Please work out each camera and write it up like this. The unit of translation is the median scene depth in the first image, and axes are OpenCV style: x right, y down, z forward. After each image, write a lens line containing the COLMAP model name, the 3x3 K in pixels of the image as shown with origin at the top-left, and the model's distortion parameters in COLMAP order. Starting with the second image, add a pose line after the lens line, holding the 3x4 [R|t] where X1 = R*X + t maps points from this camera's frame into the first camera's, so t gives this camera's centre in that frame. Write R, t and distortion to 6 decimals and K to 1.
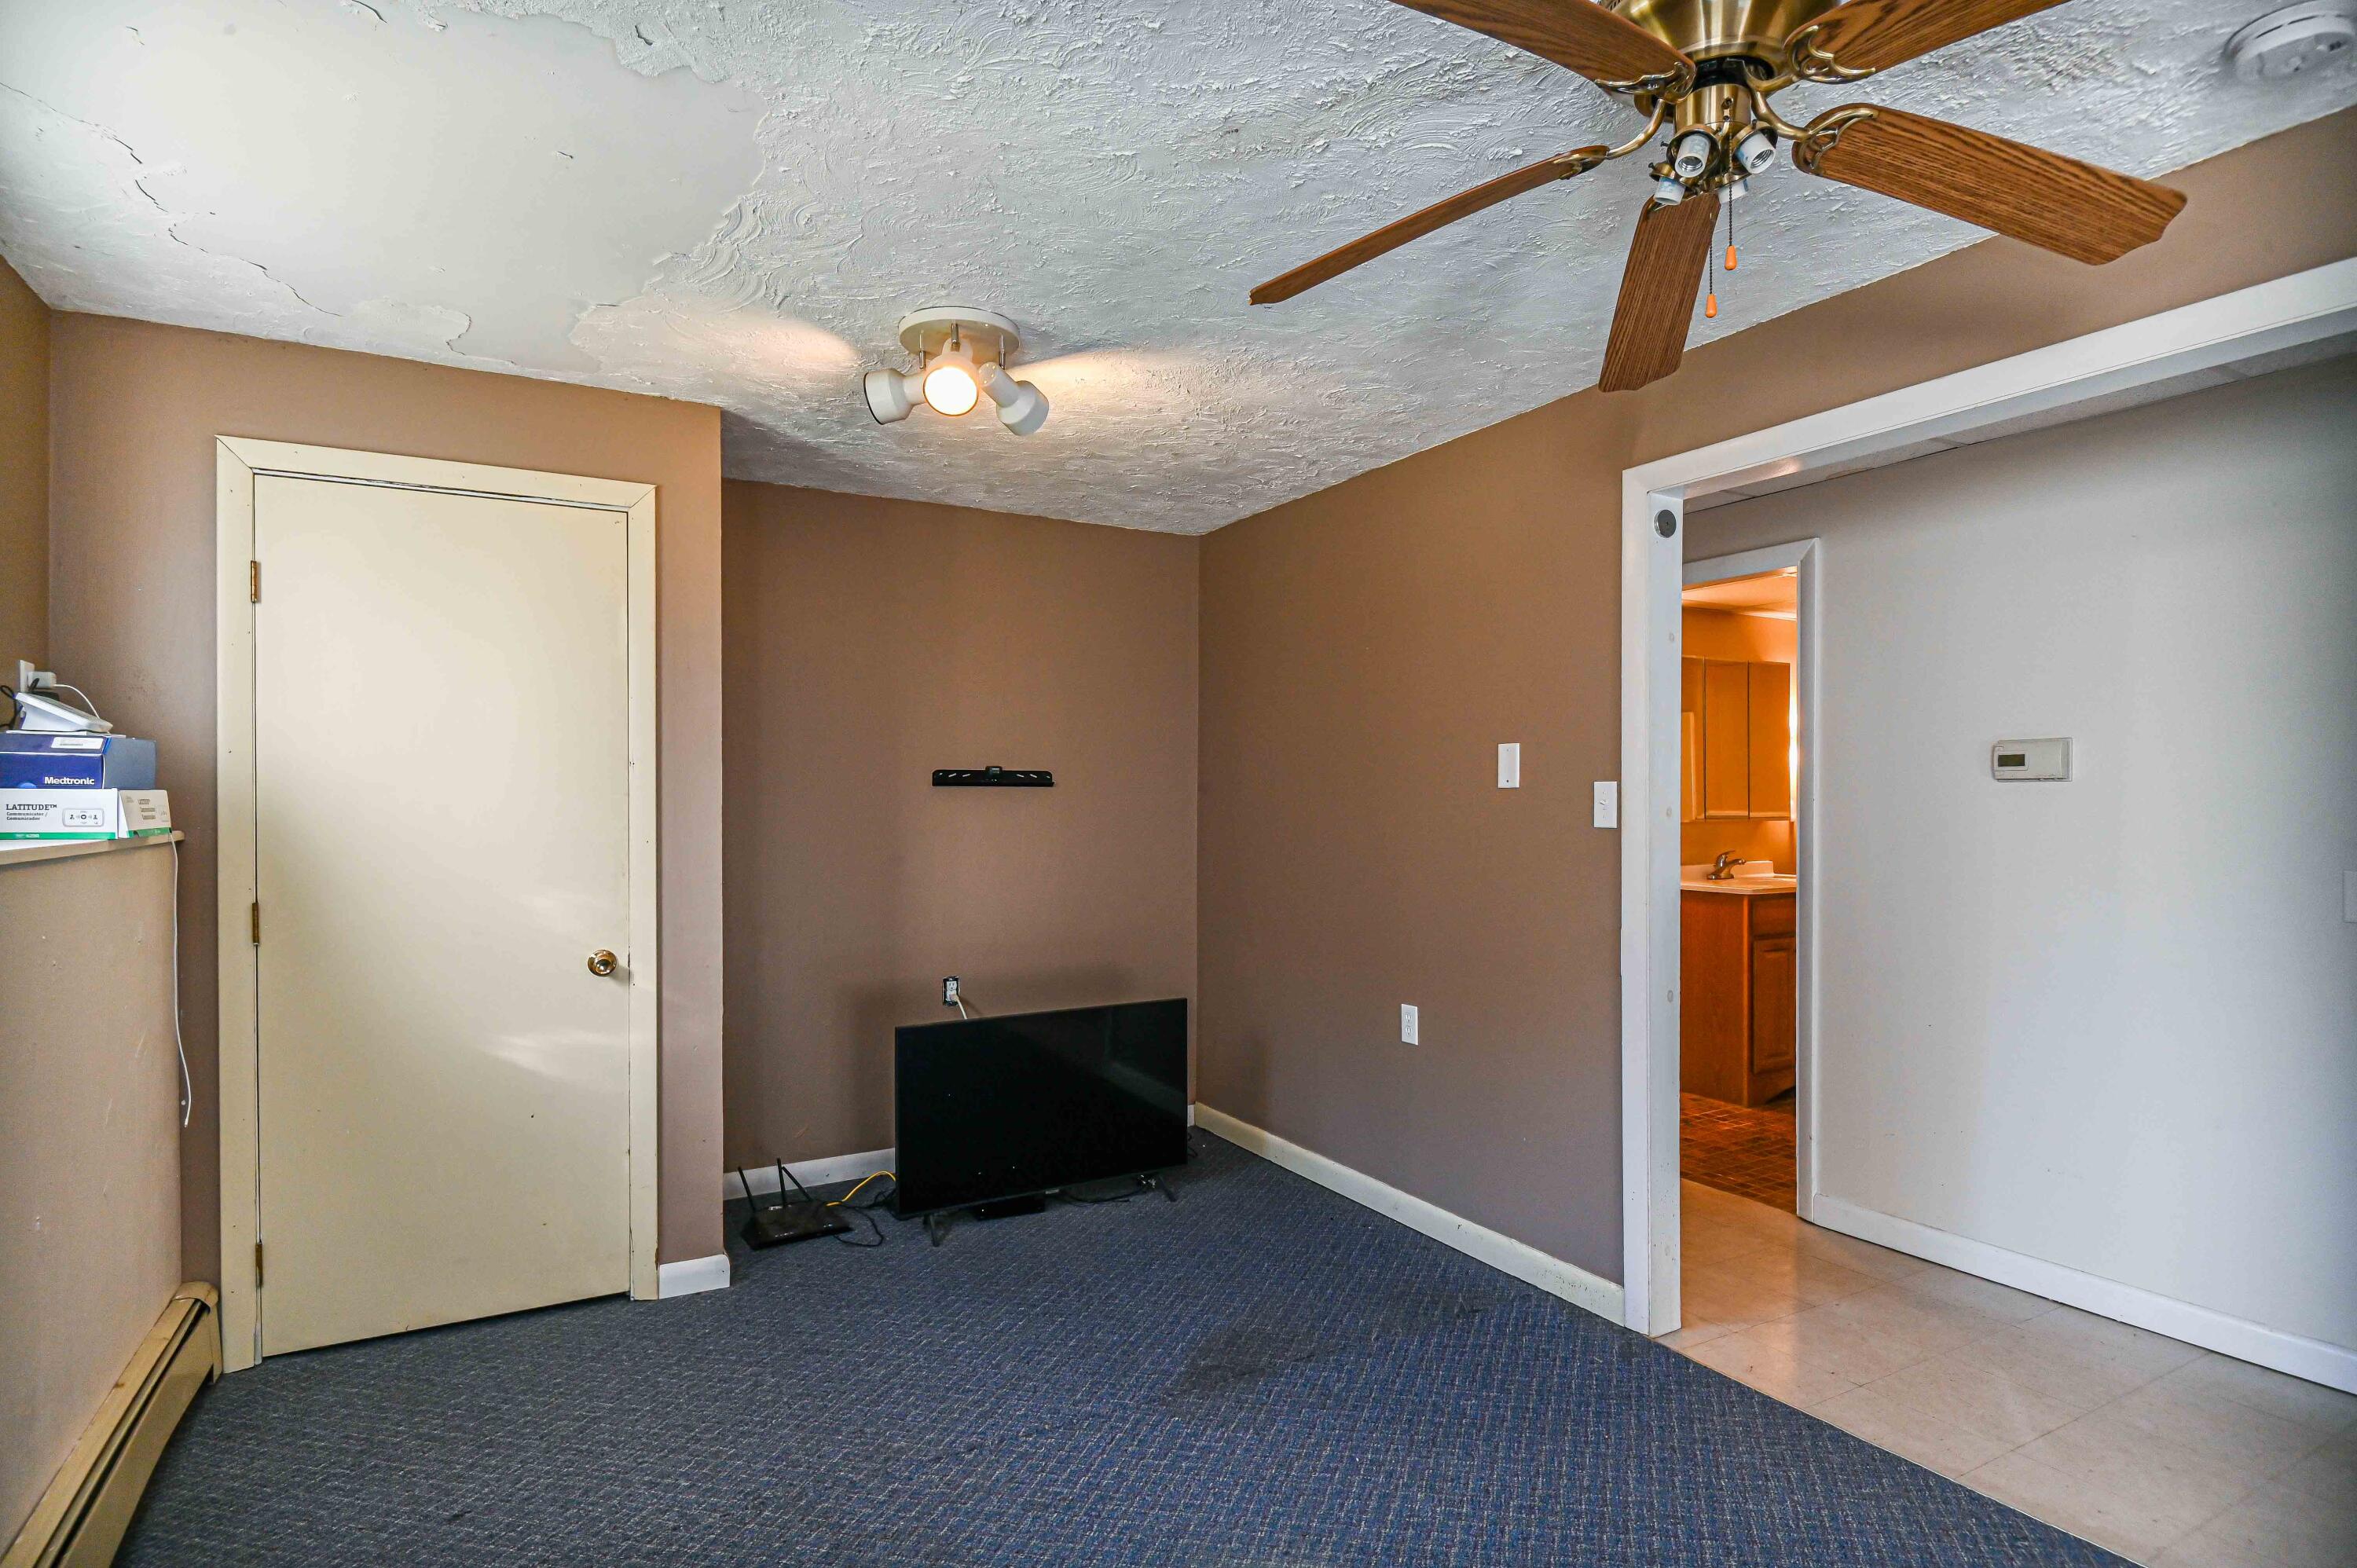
lens RADIAL K [[1208.6, 0, 1164.5], [0, 1208.6, 793.0], [0, 0, 1]] dist [-0.003877, -0.002049]
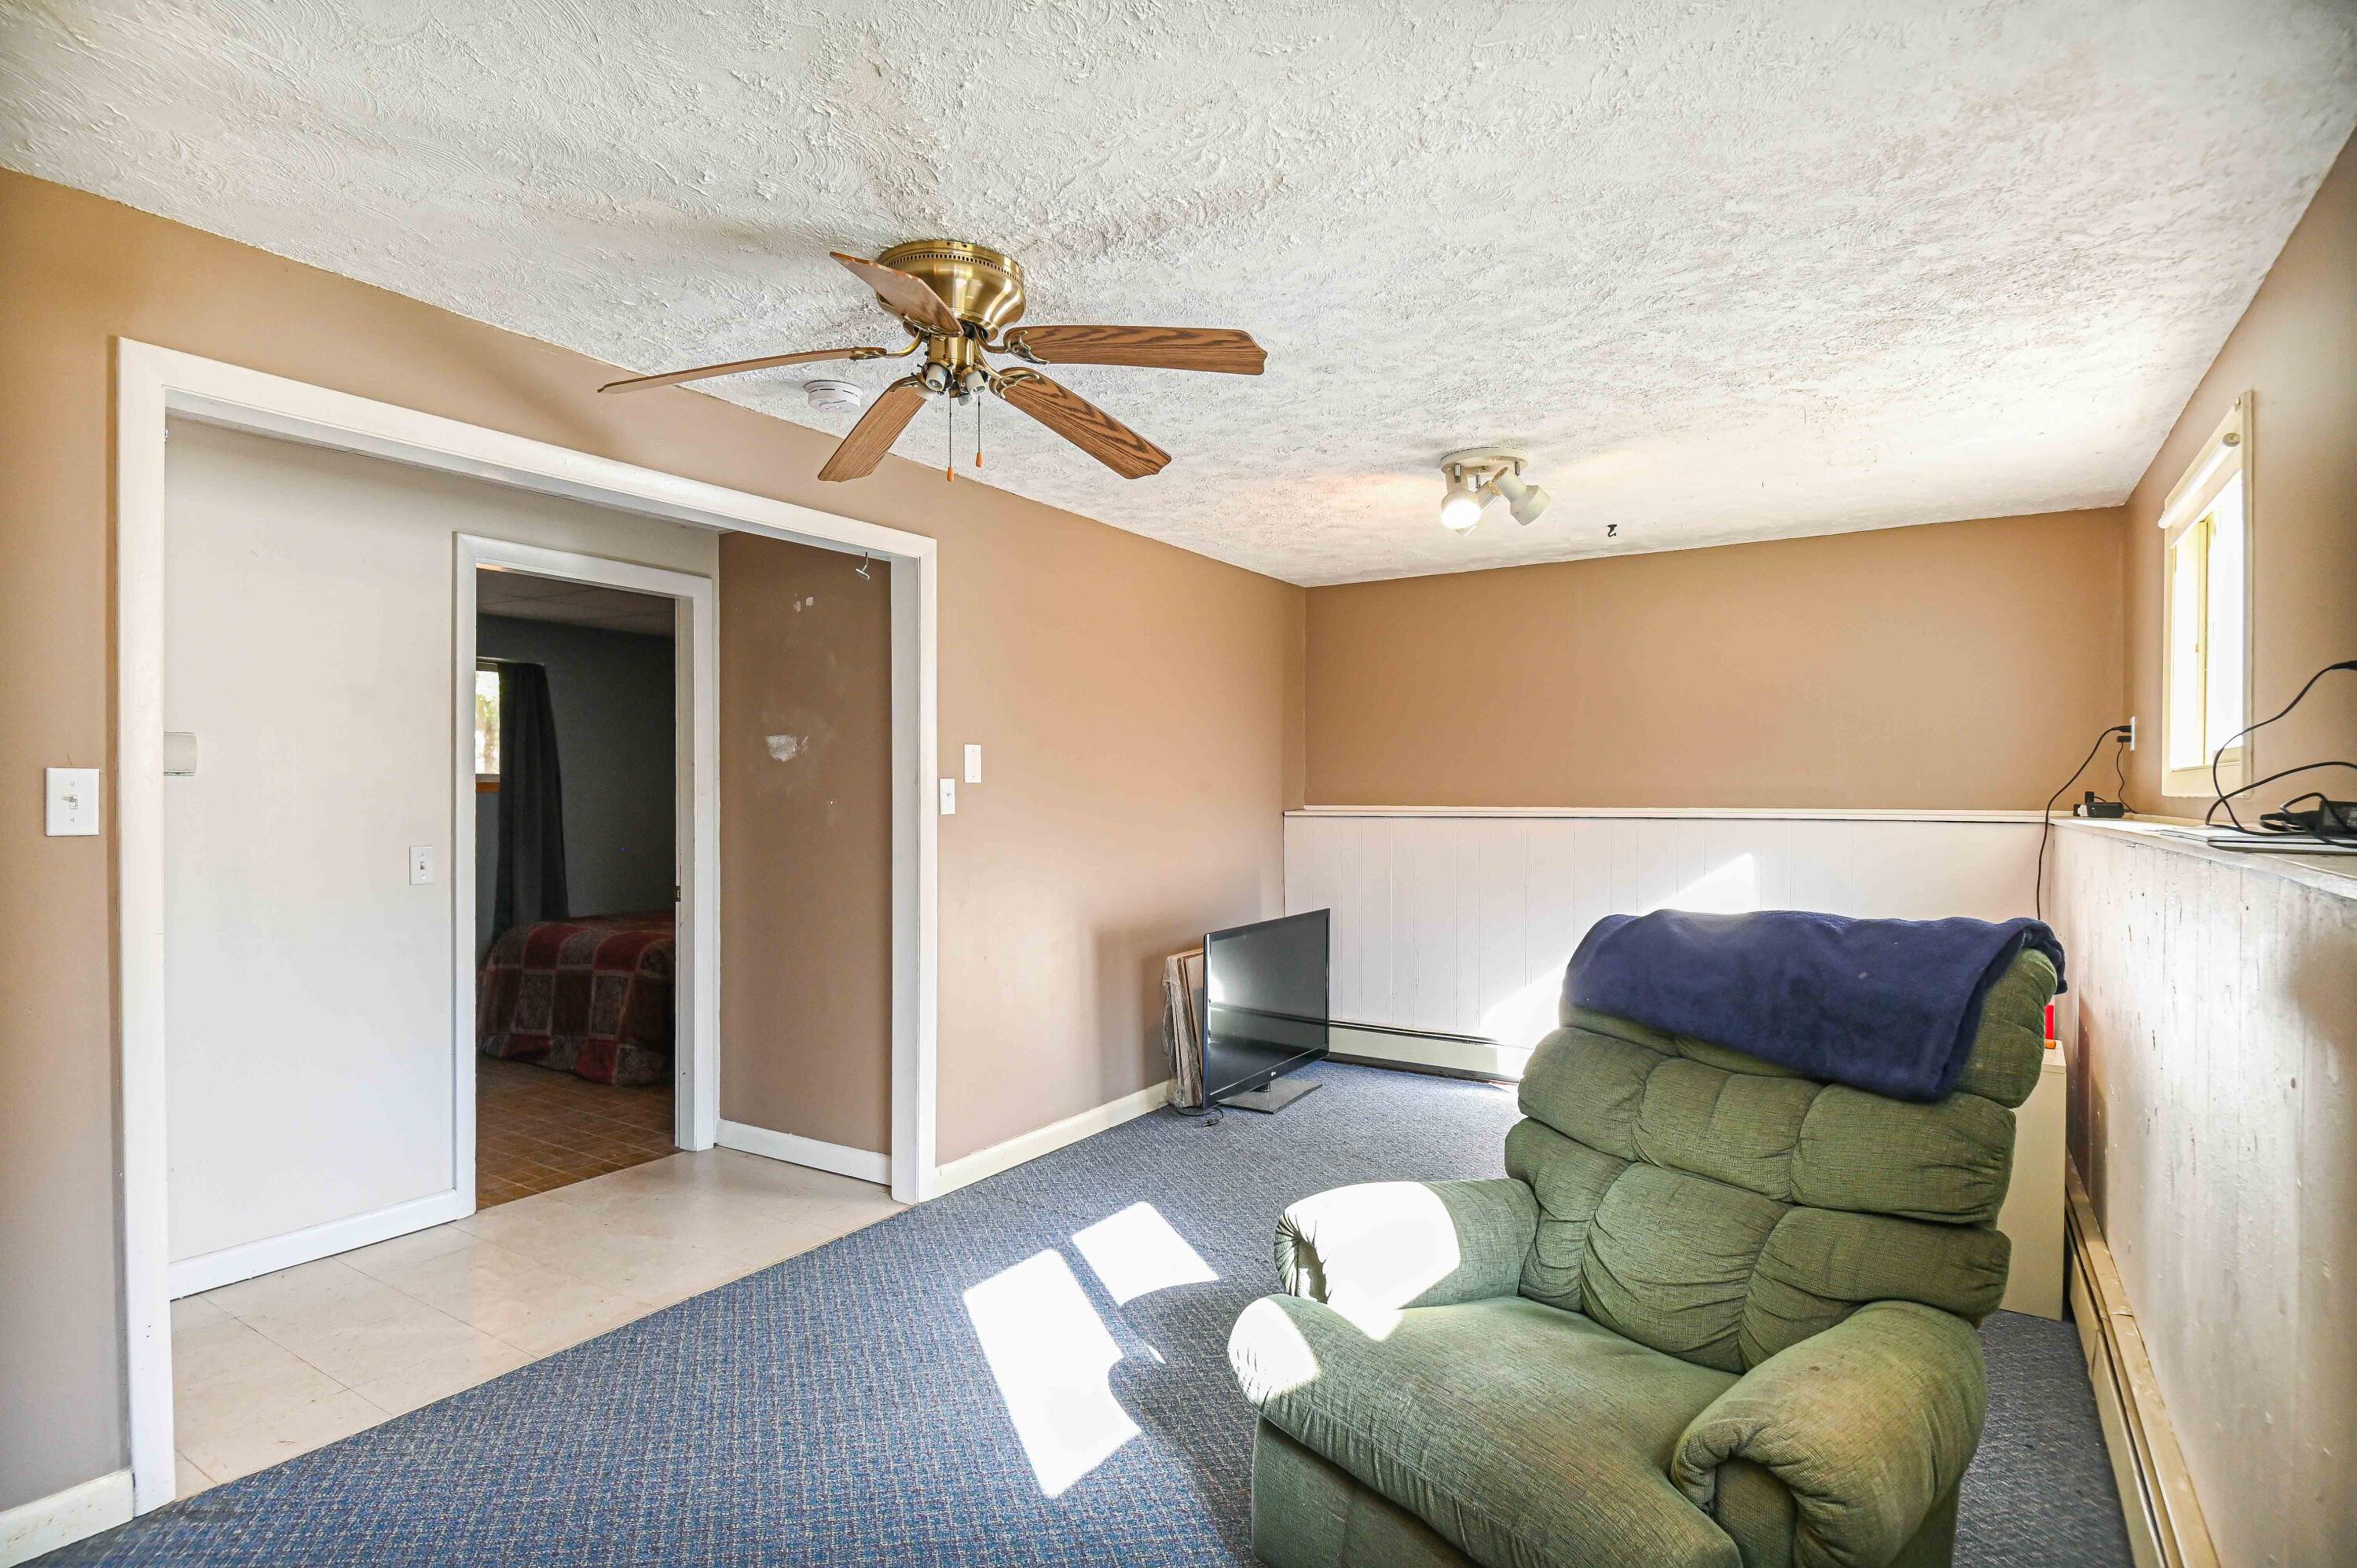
lens RADIAL K [[1208.6, 0, 1179.4], [0, 1208.6, 785.0], [0, 0, 1]] dist [-0.003877, -0.002049]
pose [[-0.457467, -0.003302, 0.889221, -2.739977], [-0.001728, 0.999995, 0.002824, -0.010833], [-0.889225, -0.000245, -0.457470, 3.872343]]
